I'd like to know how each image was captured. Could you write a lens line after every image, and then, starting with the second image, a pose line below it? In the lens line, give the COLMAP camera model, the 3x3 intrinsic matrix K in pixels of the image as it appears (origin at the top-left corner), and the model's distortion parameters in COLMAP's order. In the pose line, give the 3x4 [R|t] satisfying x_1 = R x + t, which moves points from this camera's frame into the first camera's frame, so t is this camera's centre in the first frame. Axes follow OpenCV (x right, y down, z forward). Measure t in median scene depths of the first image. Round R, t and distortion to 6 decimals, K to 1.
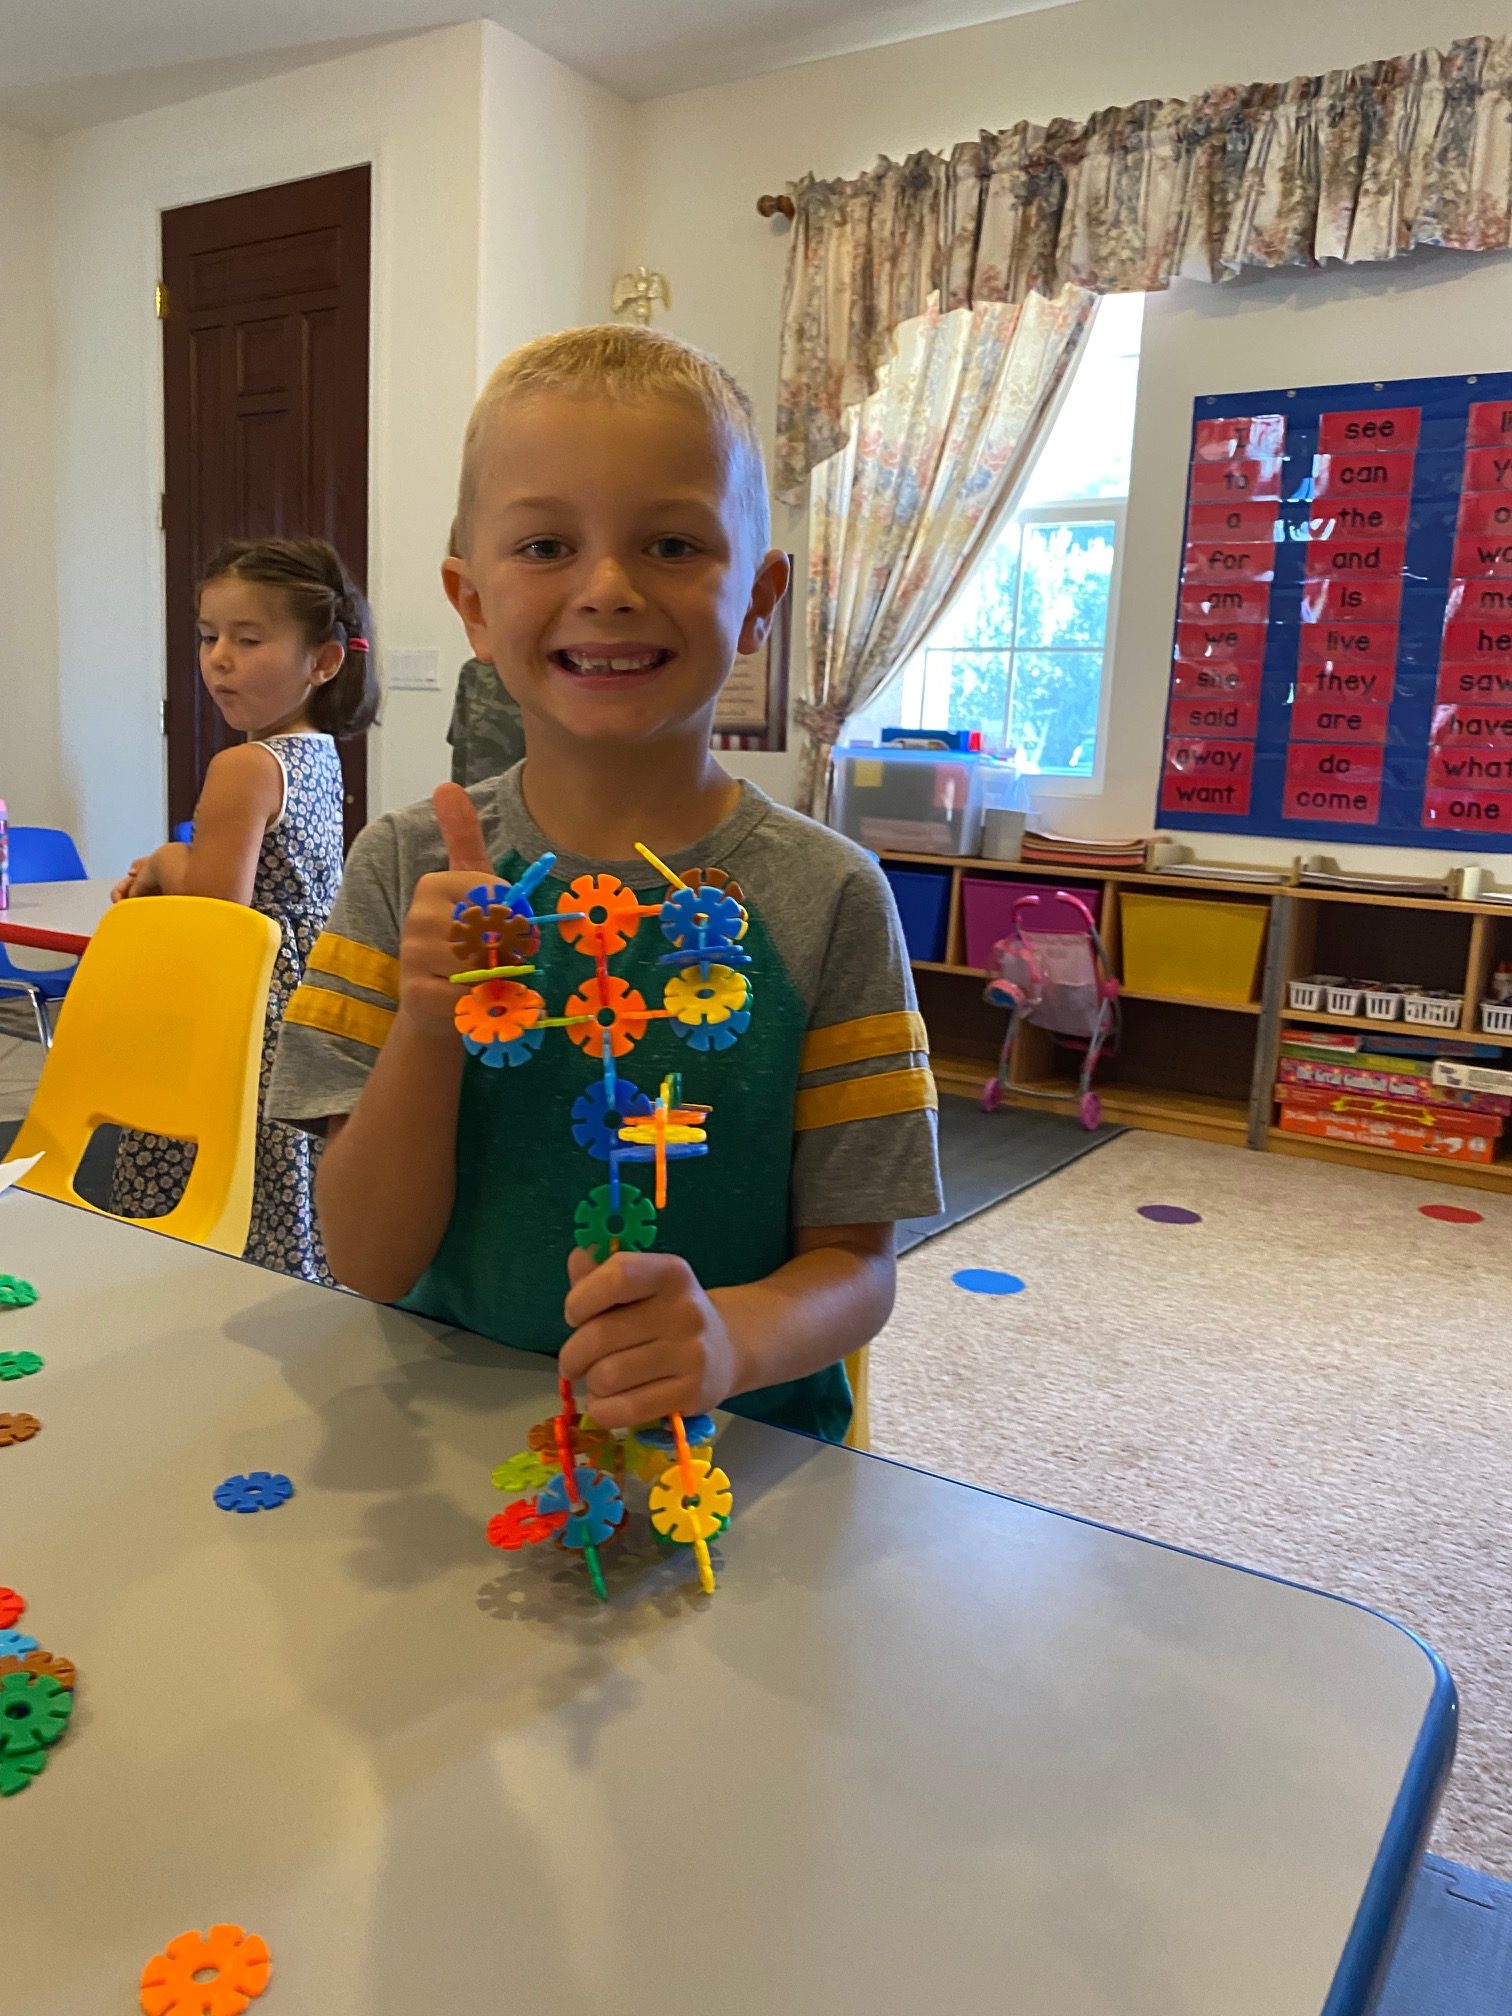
lens RADIAL K [[1489.4, 0, 756.0], [0, 1489.4, 1008.0], [0, 0, 1]] dist [-0.006854, 0.000368]
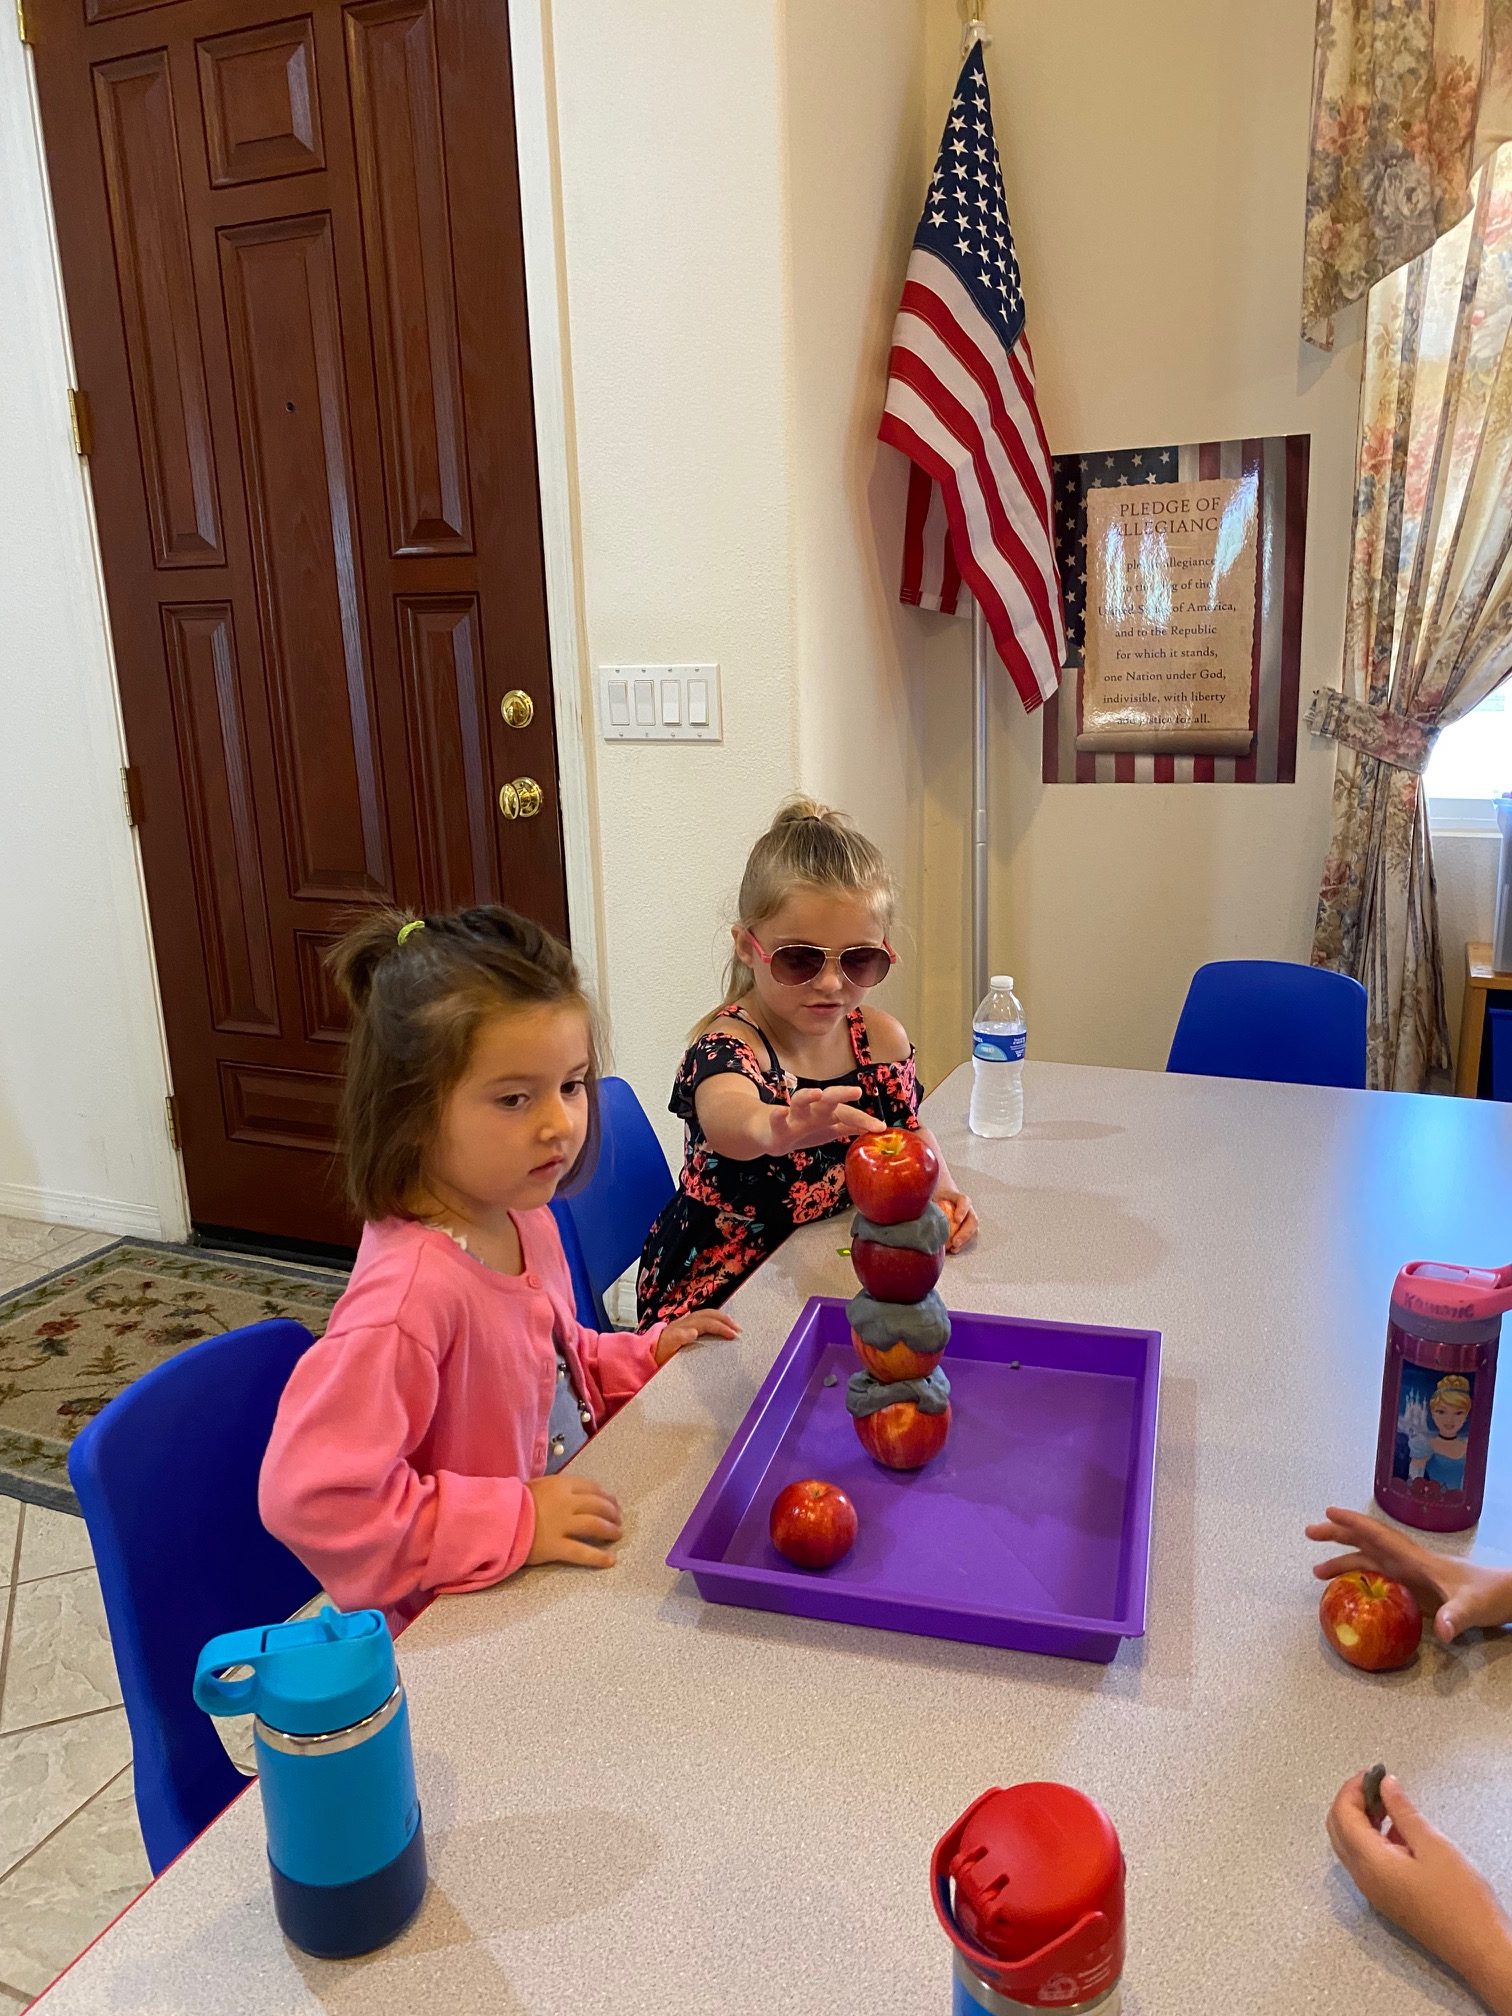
lens RADIAL K [[1489.4, 0, 756.0], [0, 1489.4, 1008.0], [0, 0, 1]] dist [-0.006854, 0.000368]
pose [[0.985997, -0.118032, 0.117805, -0.305437], [0.104997, 0.988221, 0.111330, -0.197114], [-0.129558, -0.097402, 0.986776, 0.509395]]
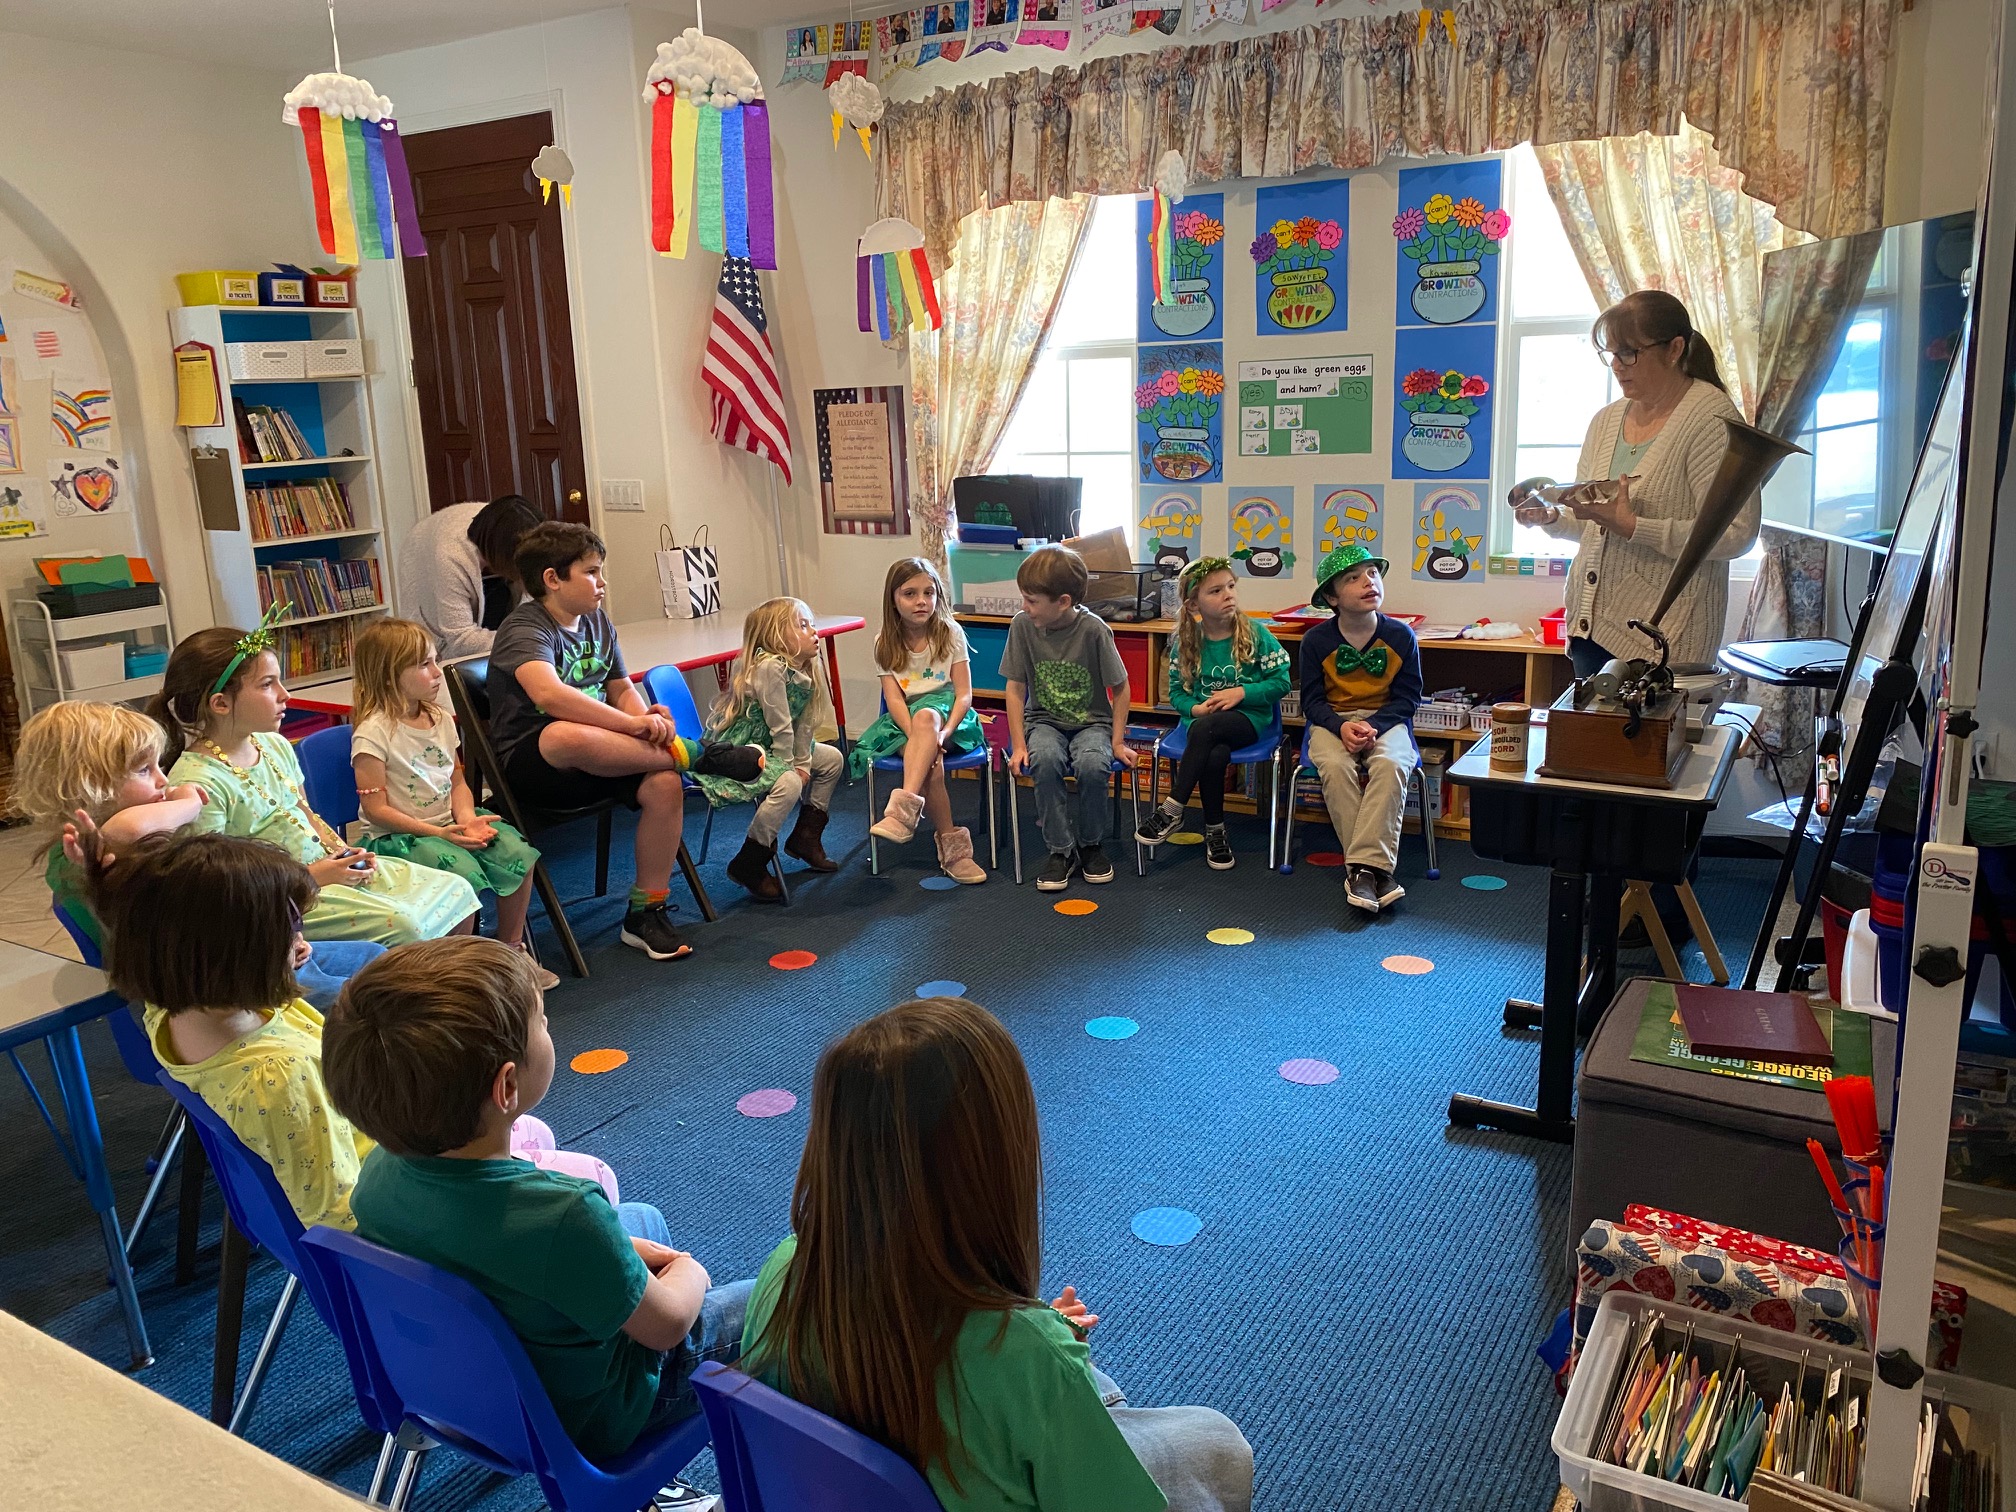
lens RADIAL K [[1578.6, 0, 995.3], [0, 1578.6, 765.3], [0, 0, 1]] dist [-0.001474, 0.003278]
pose [[0.996955, -0.075815, -0.018220, 0.120543], [0.077058, 0.993676, 0.081672, -0.089105], [0.011913, -0.082828, 0.996493, -0.466387]]
